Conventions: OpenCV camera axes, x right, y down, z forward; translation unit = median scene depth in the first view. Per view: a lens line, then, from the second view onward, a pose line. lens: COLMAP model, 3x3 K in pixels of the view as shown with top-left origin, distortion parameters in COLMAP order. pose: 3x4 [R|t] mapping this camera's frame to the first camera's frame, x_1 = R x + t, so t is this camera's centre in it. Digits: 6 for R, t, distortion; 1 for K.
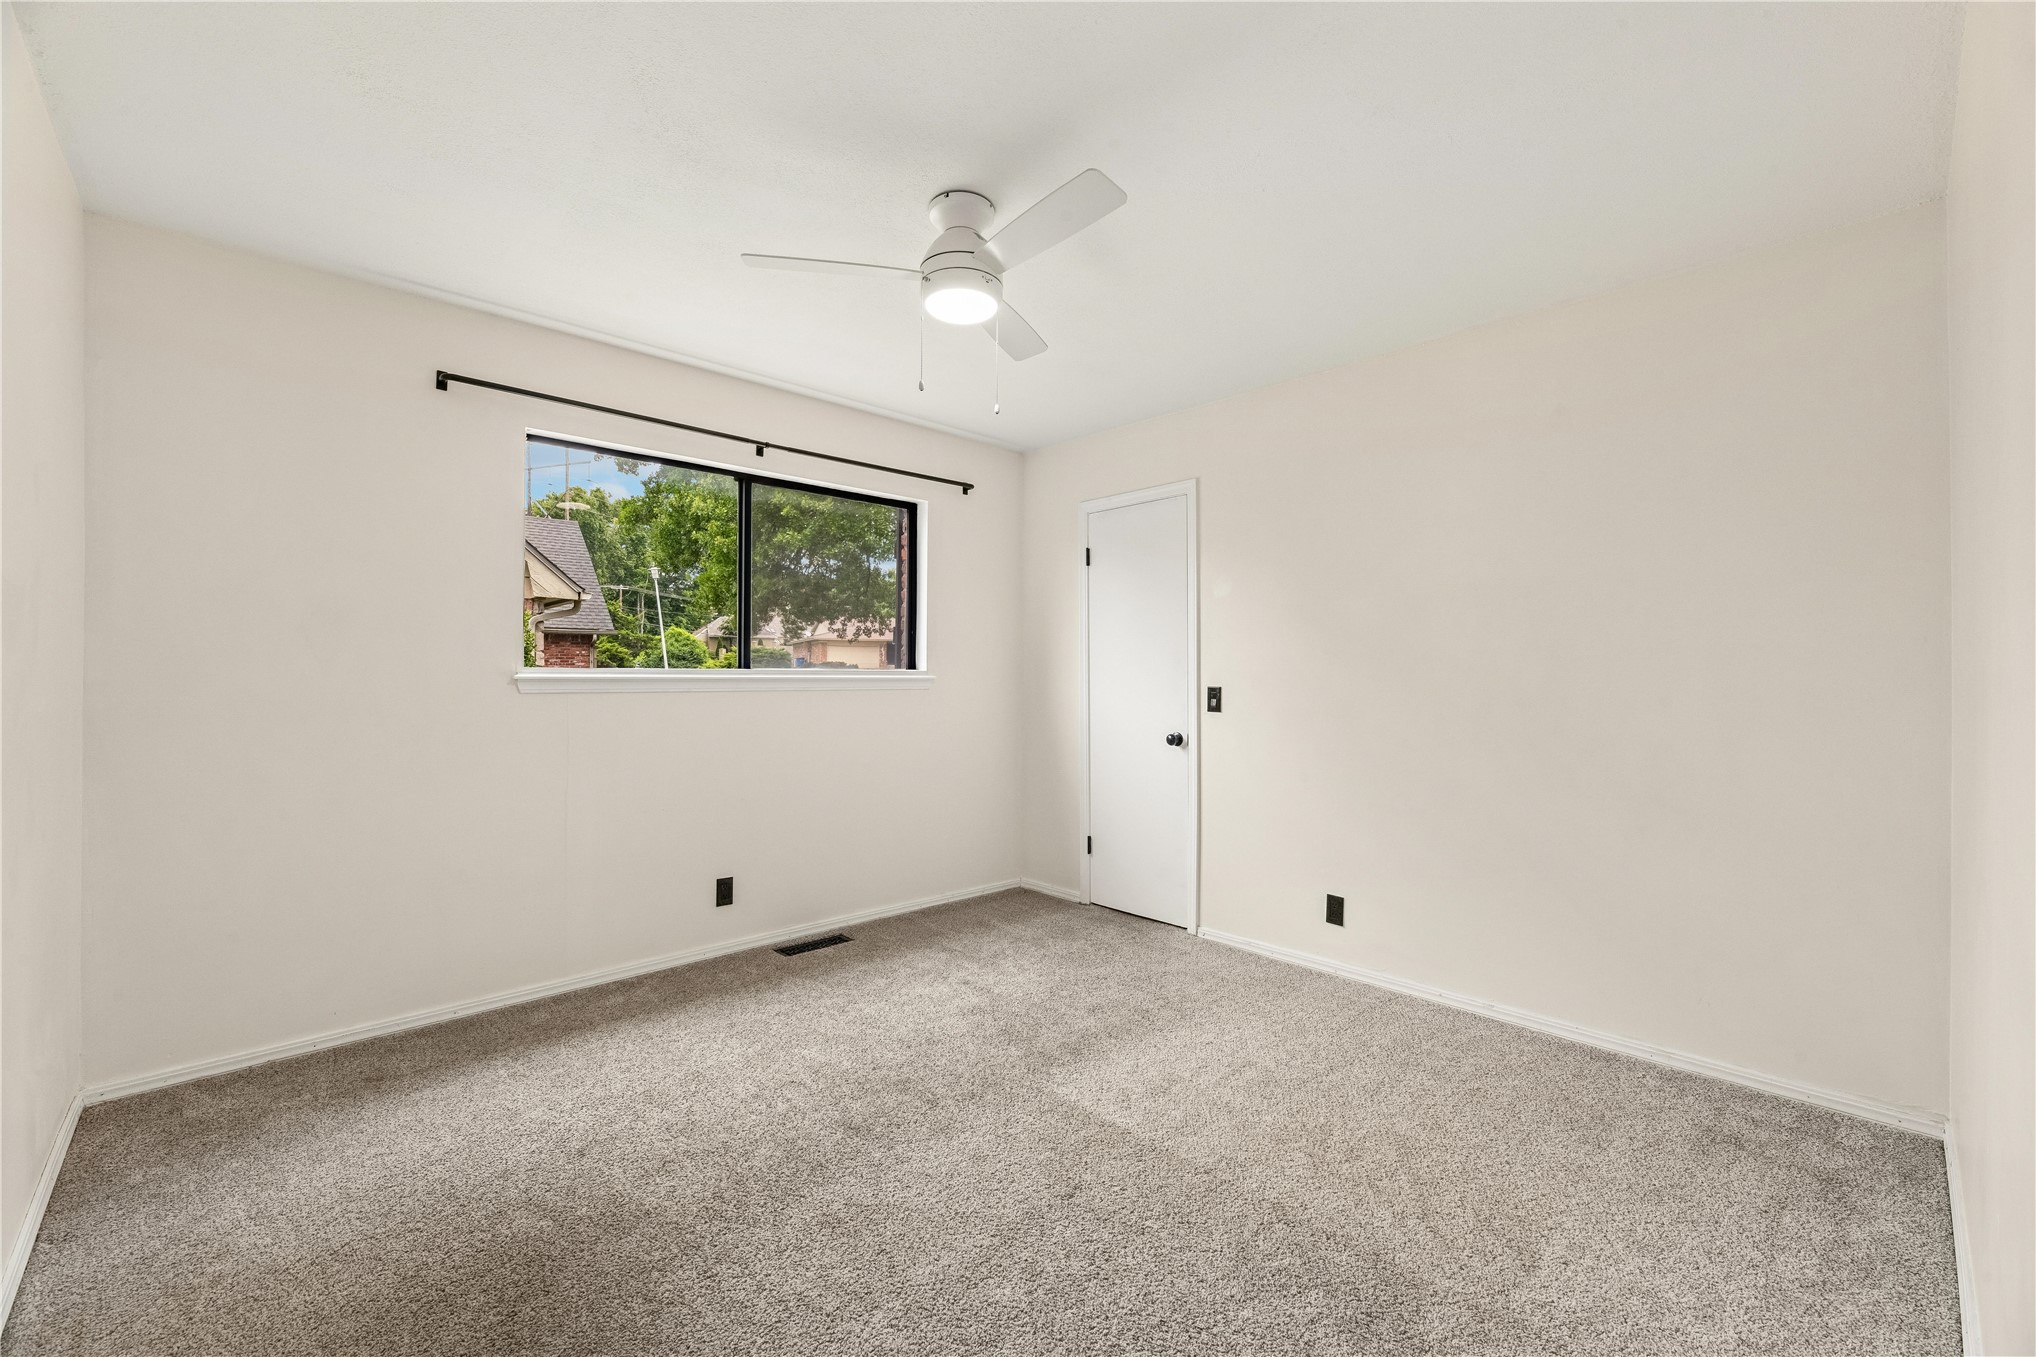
lens RADIAL K [[823.9, 0, 1024.3], [0, 823.9, 673.2], [0, 0, 1]] dist [0.000670, -0.003549]
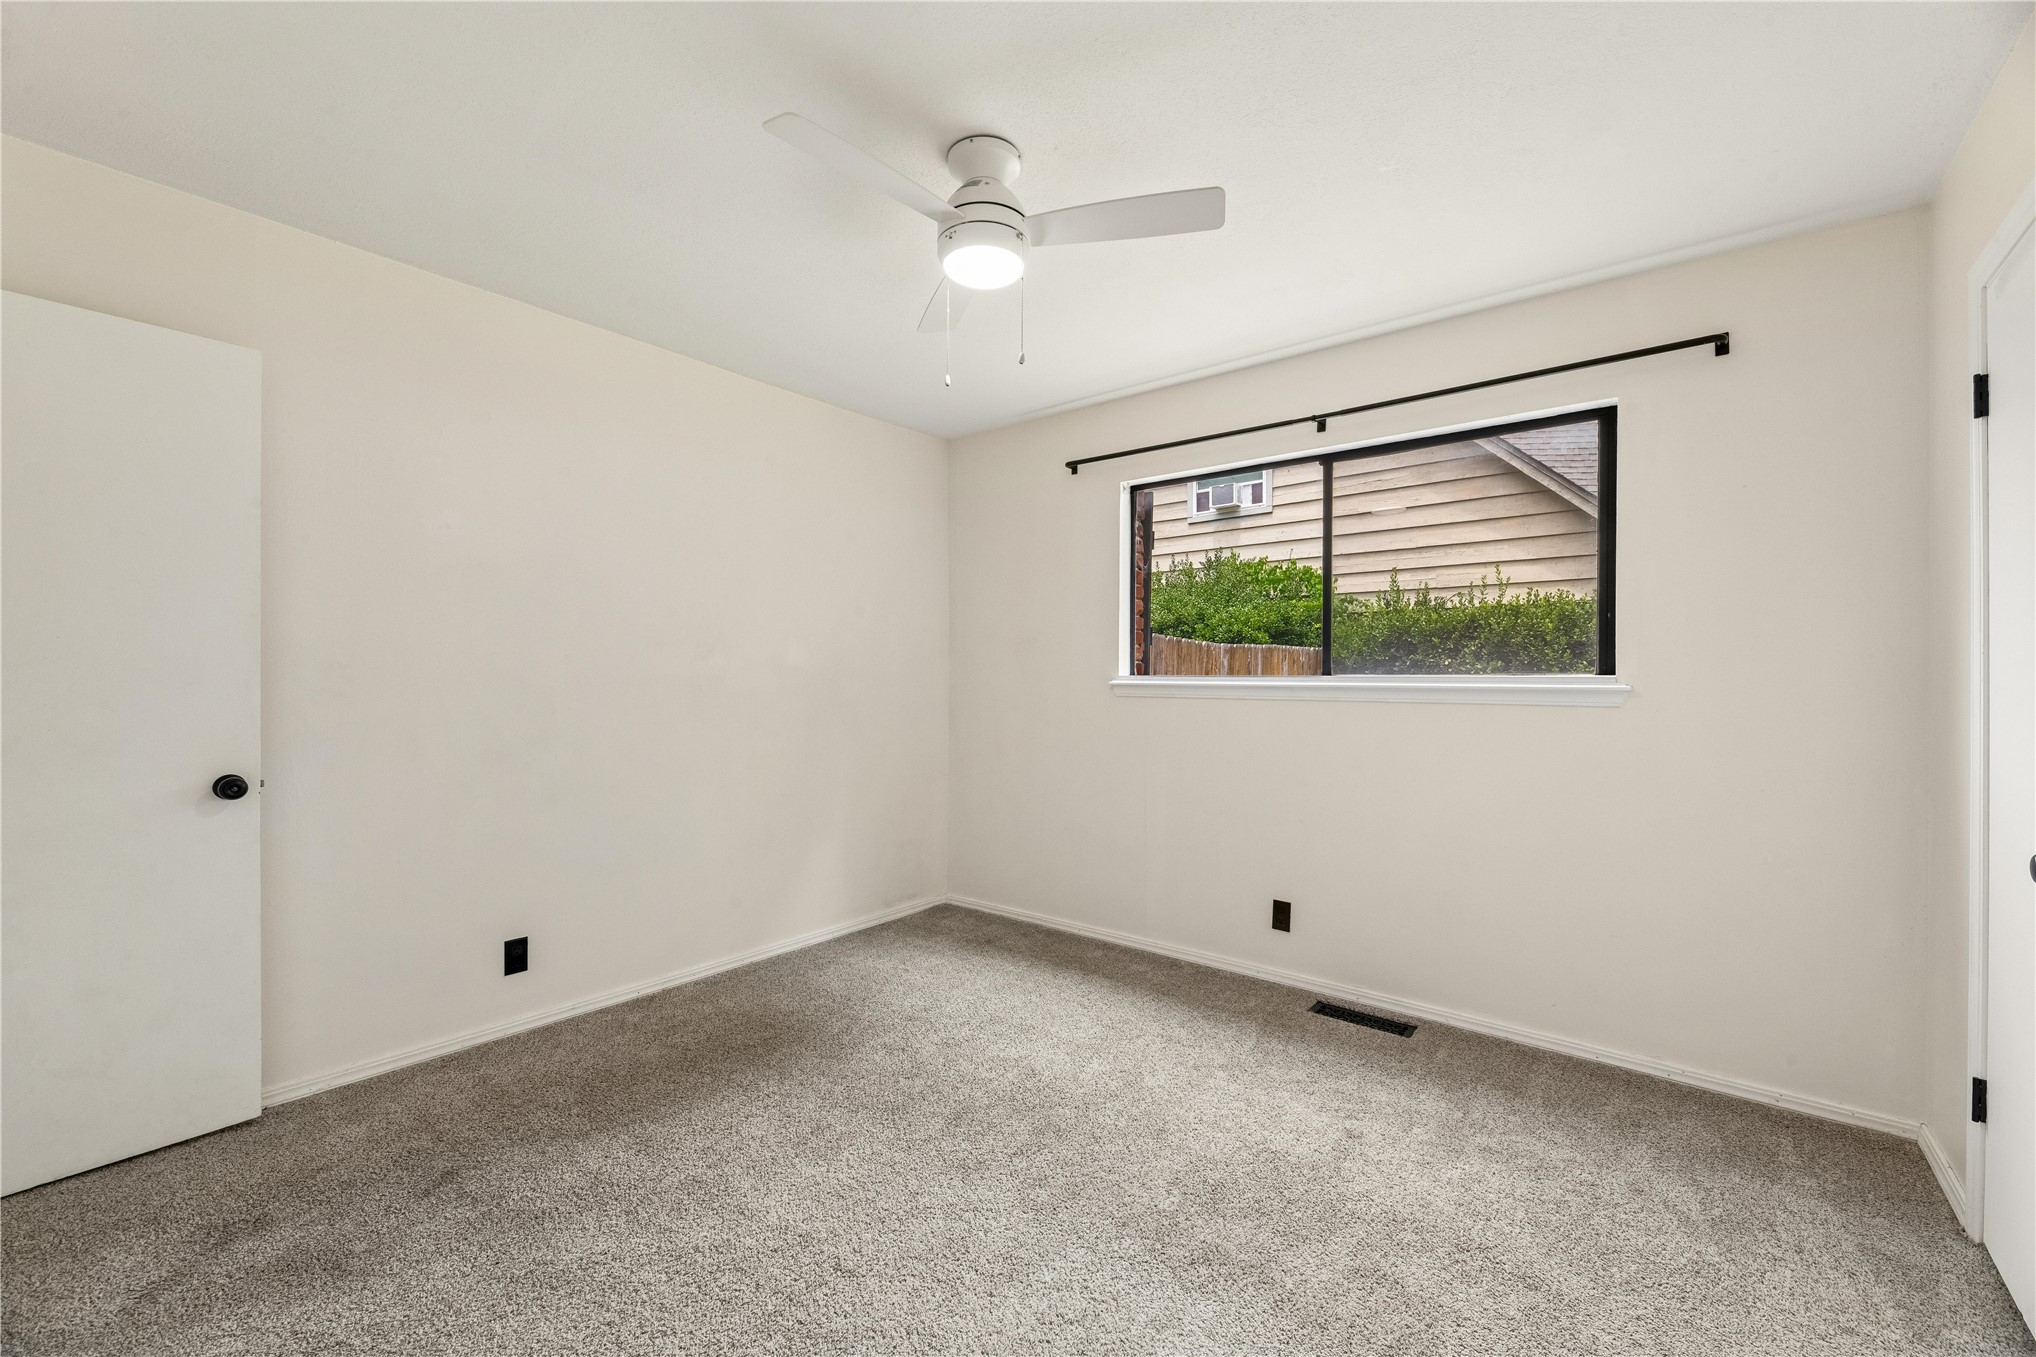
lens RADIAL K [[823.9, 0, 1020.8], [0, 823.9, 684.1], [0, 0, 1]] dist [0.000670, -0.003549]
pose [[0.130406, 0.000749, -0.991460, 0.539378], [-0.006376, 0.999980, -0.000084, 0.006895], [0.991440, 0.006332, 0.130408, 0.612355]]
